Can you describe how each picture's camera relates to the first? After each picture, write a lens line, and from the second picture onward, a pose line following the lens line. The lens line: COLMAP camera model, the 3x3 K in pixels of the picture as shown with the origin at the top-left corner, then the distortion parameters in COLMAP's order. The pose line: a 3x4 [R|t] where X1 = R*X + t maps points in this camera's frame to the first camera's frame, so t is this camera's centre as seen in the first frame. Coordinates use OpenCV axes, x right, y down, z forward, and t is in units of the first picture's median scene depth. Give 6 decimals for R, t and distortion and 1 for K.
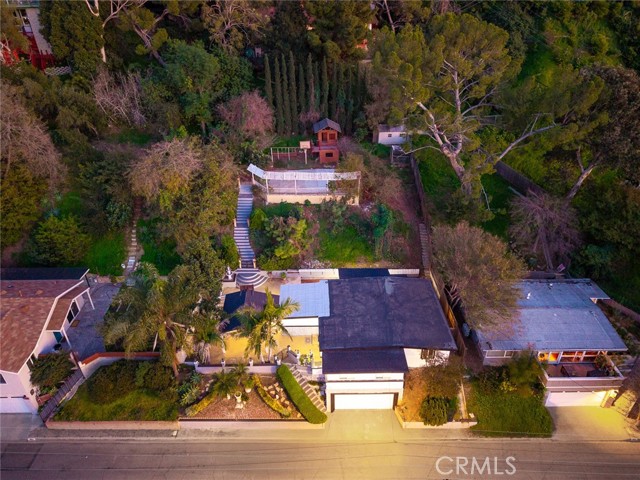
lens RADIAL K [[425.1, 0, 344.0], [0, 425.1, 240.2], [0, 0, 1]] dist [0.001345, -0.001653]
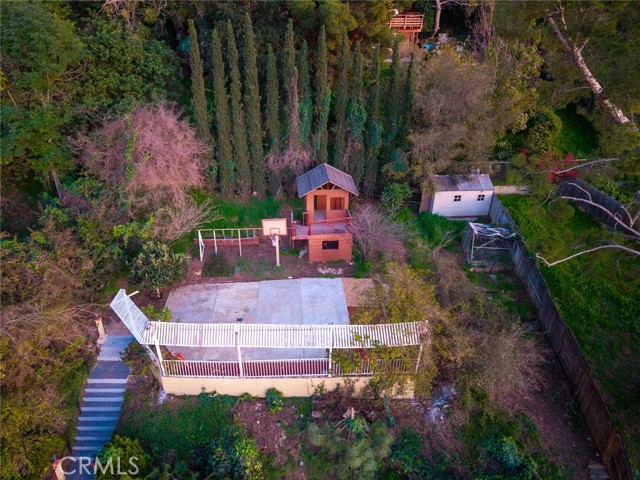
lens RADIAL K [[409.1, 0, 320.0], [0, 409.1, 240.0], [0, 0, 1]] dist [0.006223, 0.000447]
pose [[0.999551, 0.007506, -0.028993, -0.037206], [-0.009555, 0.997417, -0.071195, -0.195137], [0.028384, 0.071440, 0.997041, 0.639608]]
